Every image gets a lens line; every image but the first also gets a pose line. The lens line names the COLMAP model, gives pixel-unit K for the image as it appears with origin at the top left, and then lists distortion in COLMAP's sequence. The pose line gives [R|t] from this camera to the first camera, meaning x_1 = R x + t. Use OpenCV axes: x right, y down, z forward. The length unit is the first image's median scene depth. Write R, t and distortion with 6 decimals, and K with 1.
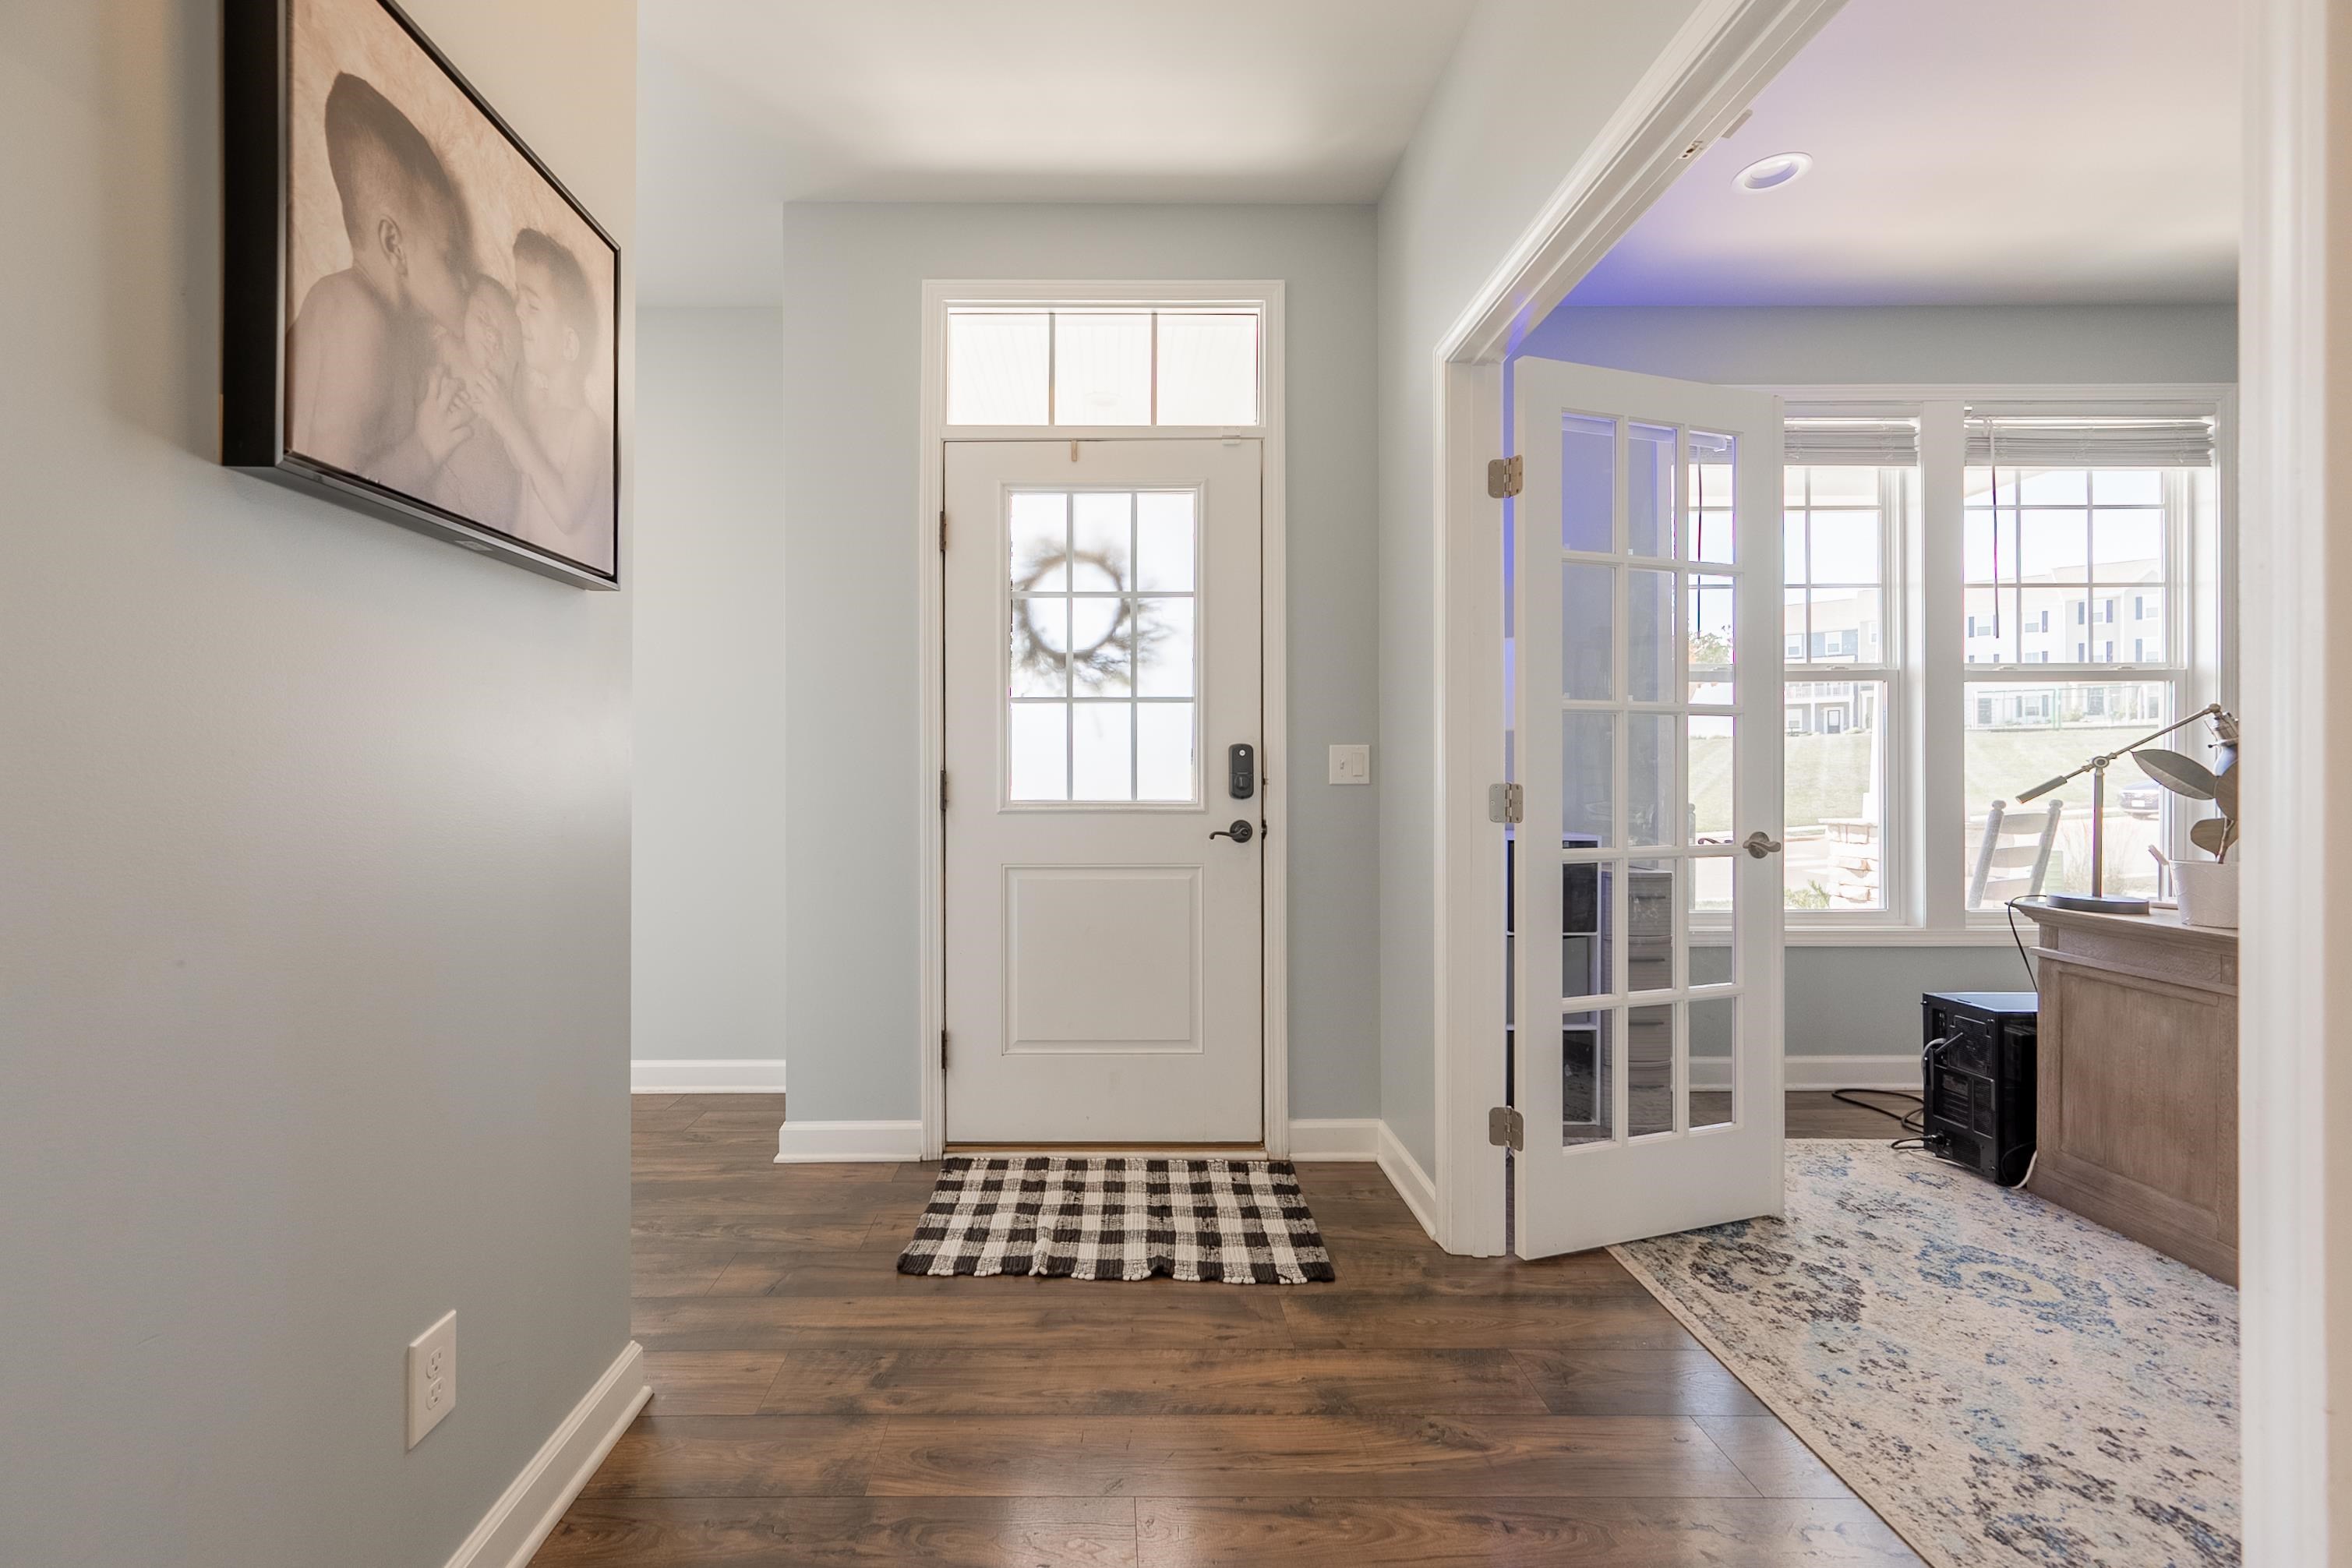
lens RADIAL K [[947.2, 0, 1123.7], [0, 947.2, 769.6], [0, 0, 1]] dist [0.001059, 0.000104]
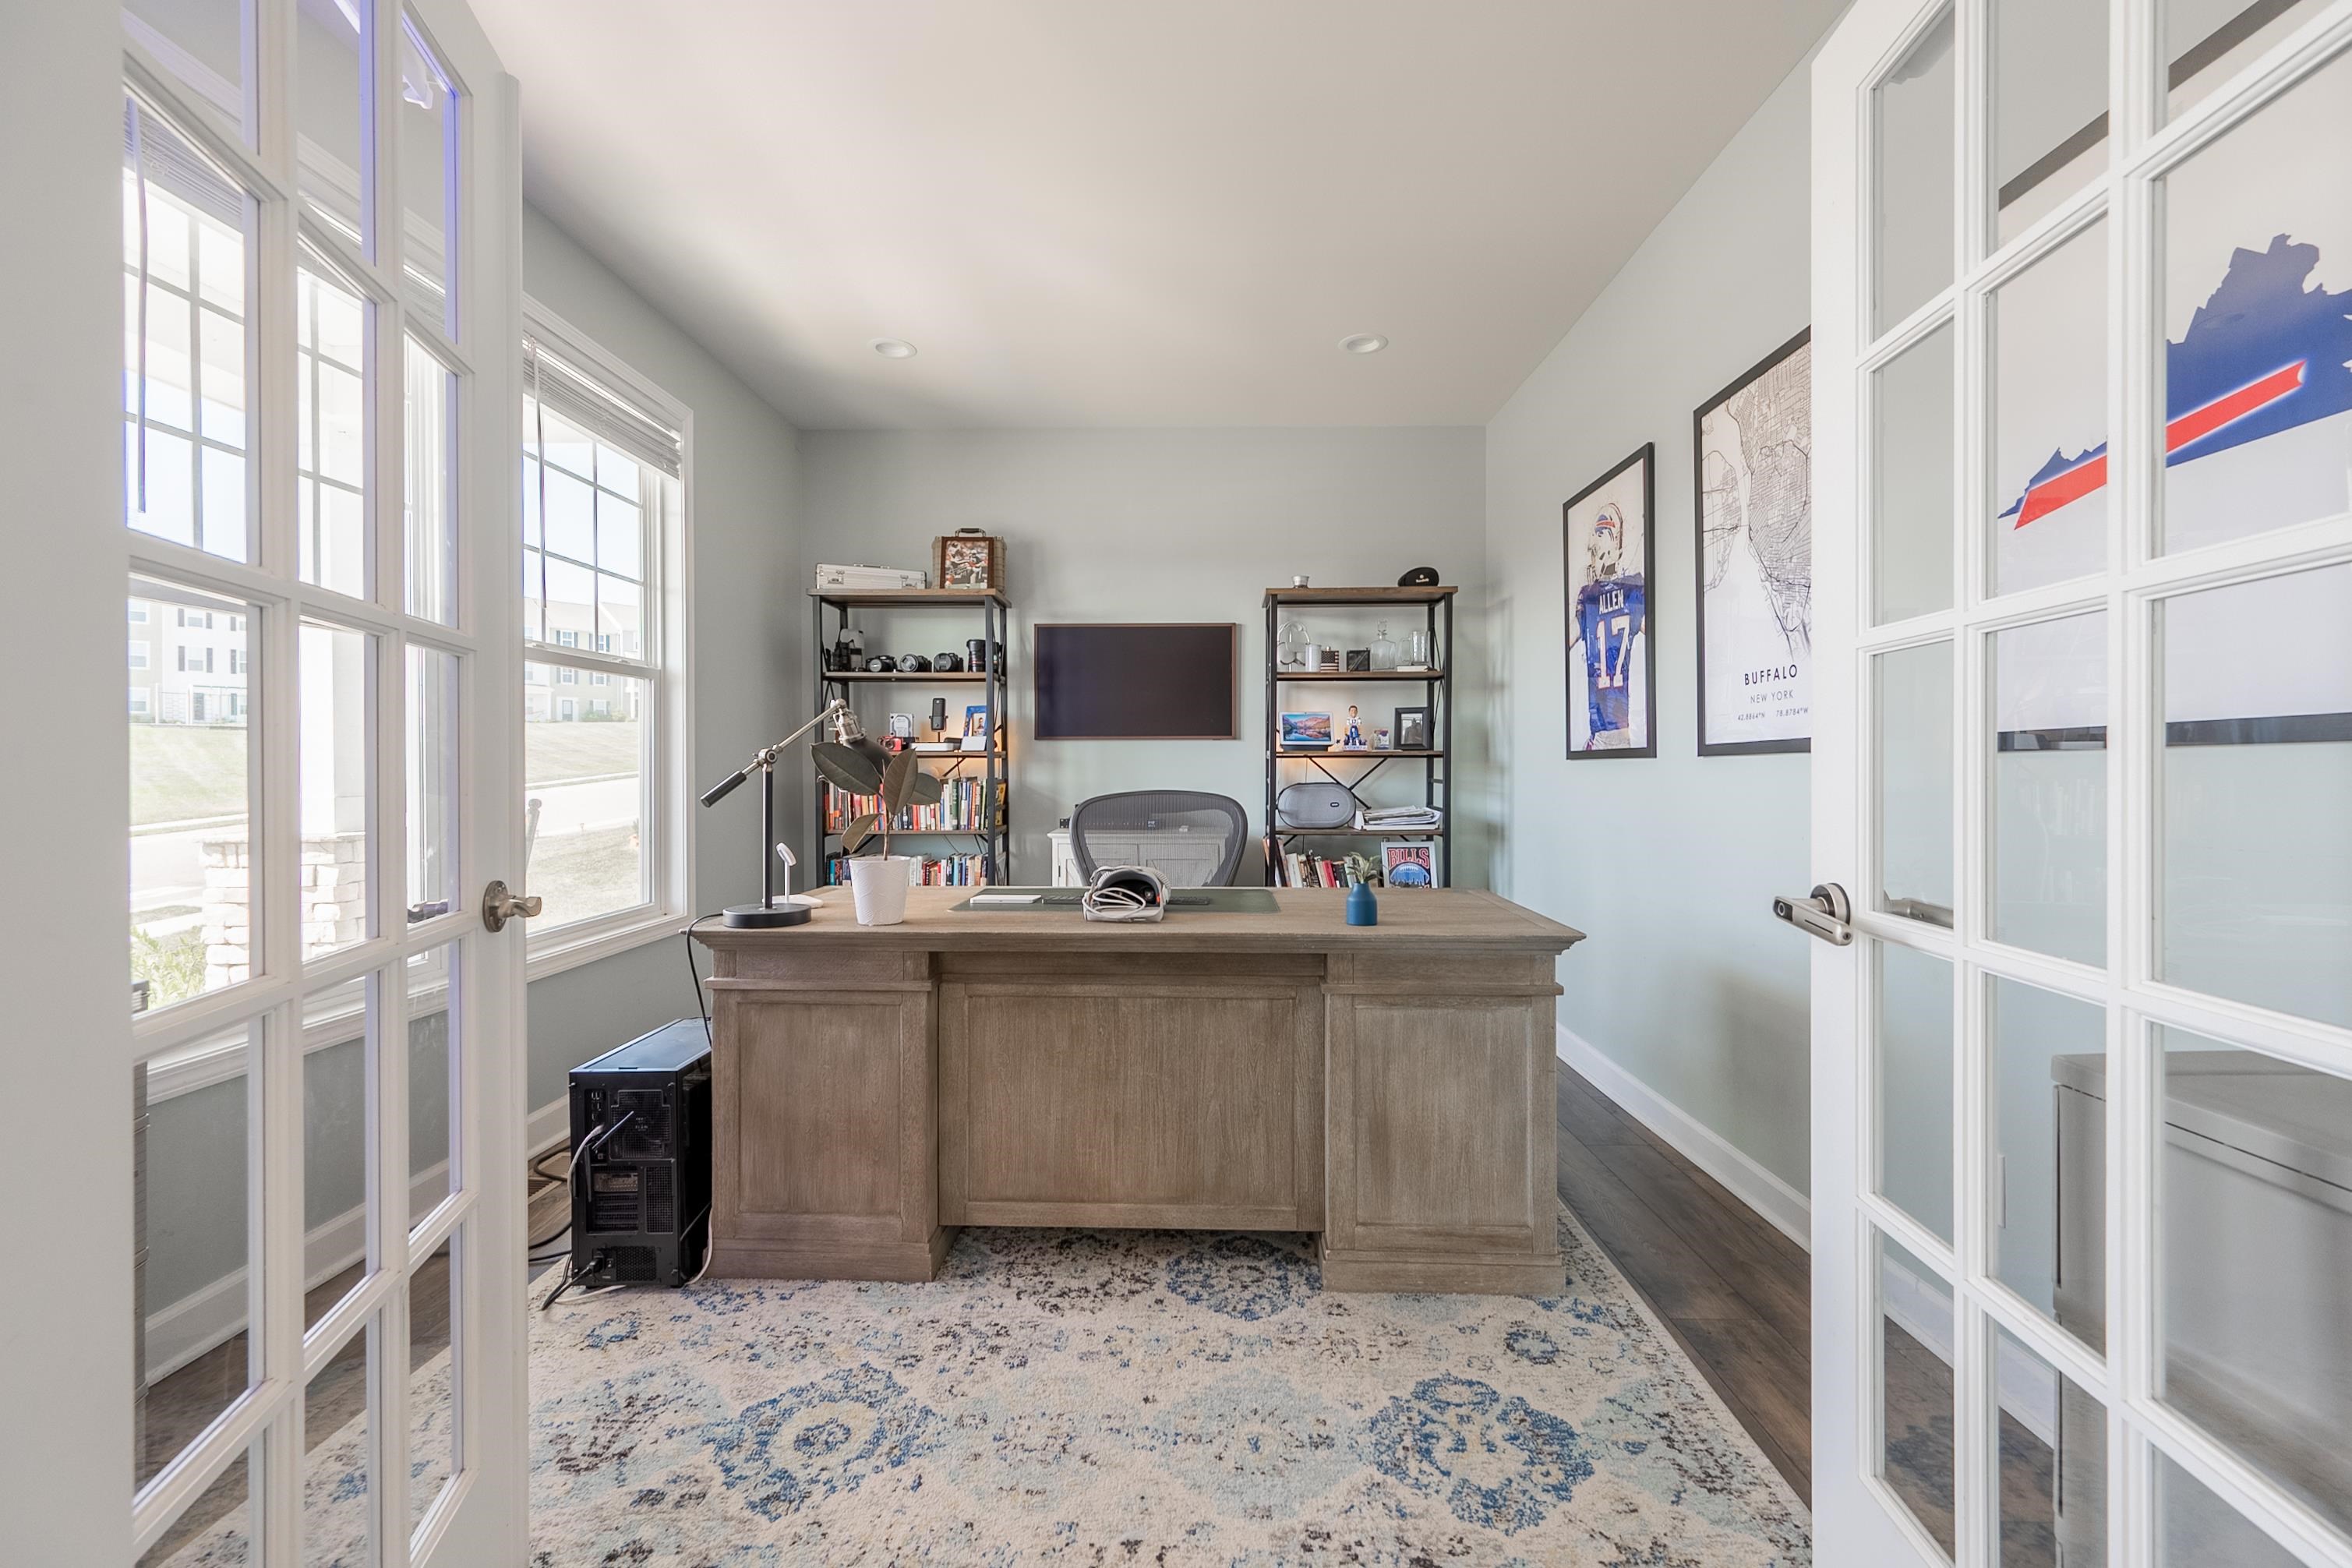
lens RADIAL K [[947.2, 0, 1172.4], [0, 947.2, 768.3], [0, 0, 1]] dist [0.001059, 0.000104]
pose [[0.037343, -0.002081, 0.999300, 0.152444], [0.001797, 0.999996, 0.002016, 0.001972], [-0.999301, 0.001721, 0.037347, 0.578660]]
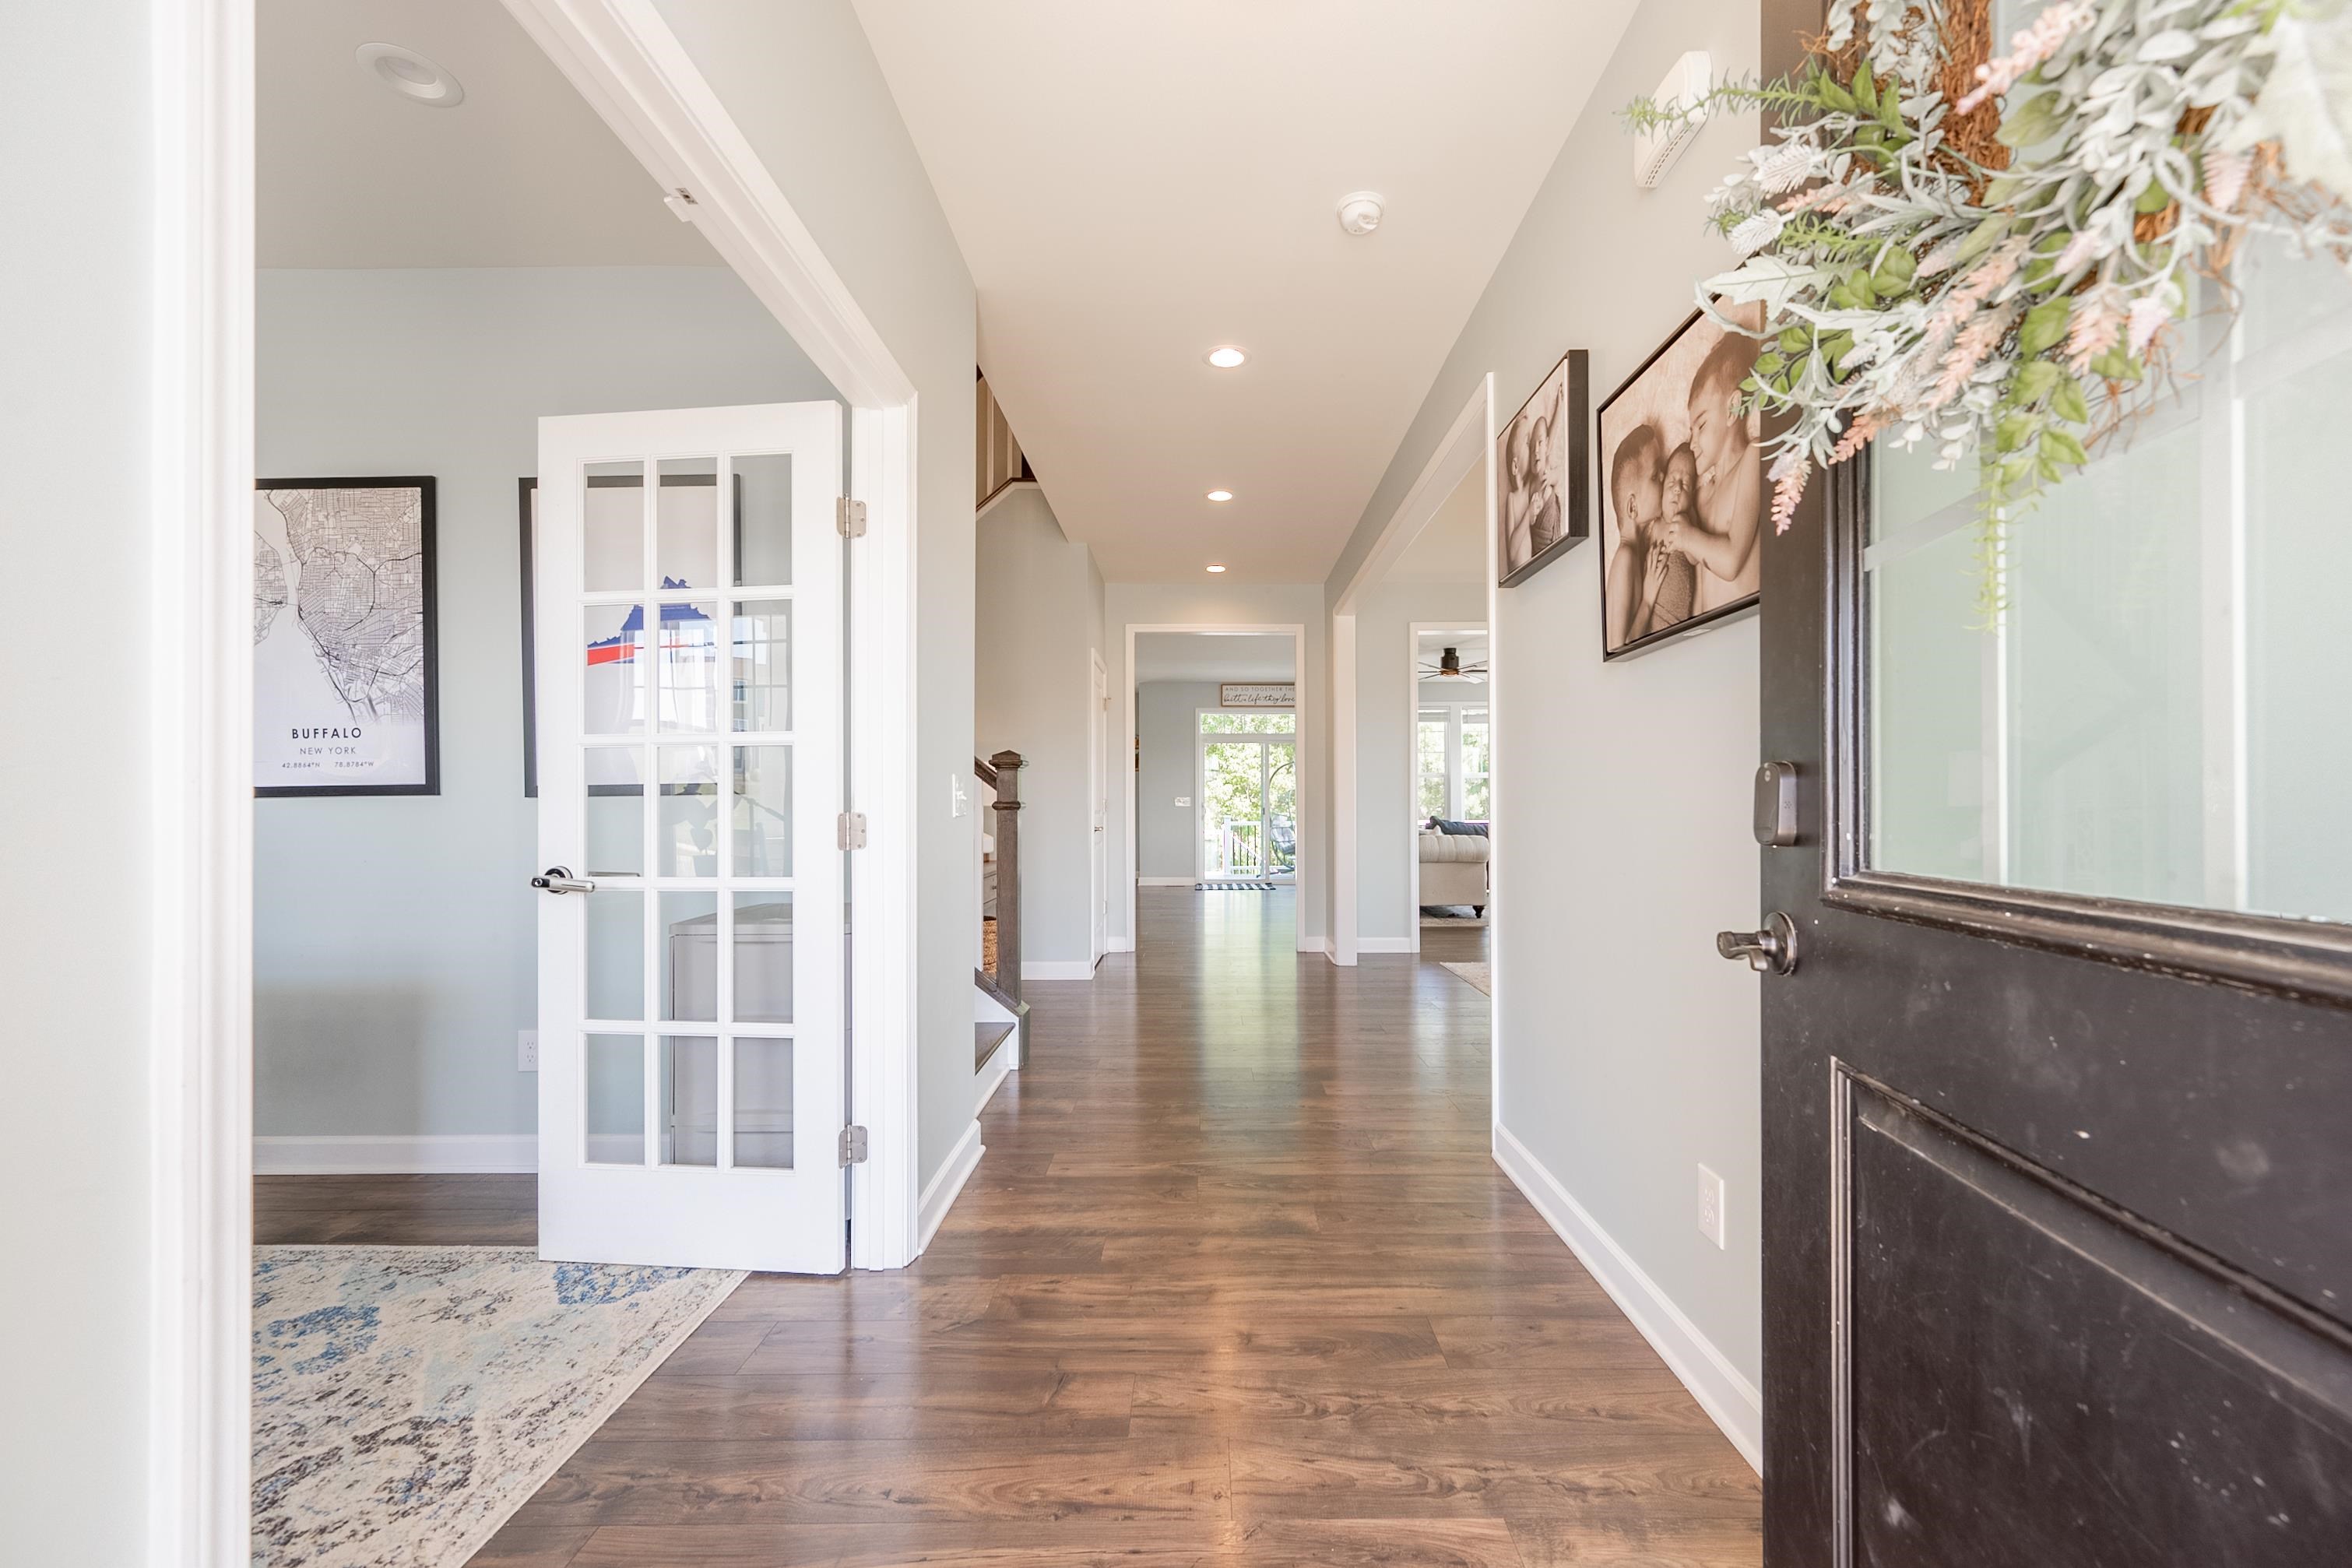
lens RADIAL K [[947.2, 0, 1165.2], [0, 947.2, 796.9], [0, 0, 1]] dist [0.001059, 0.000104]
pose [[-0.998399, 0.006216, 0.056222, 0.012220], [0.005751, 0.999948, -0.008419, 0.007077], [-0.056272, -0.008082, -0.998383, 1.145274]]
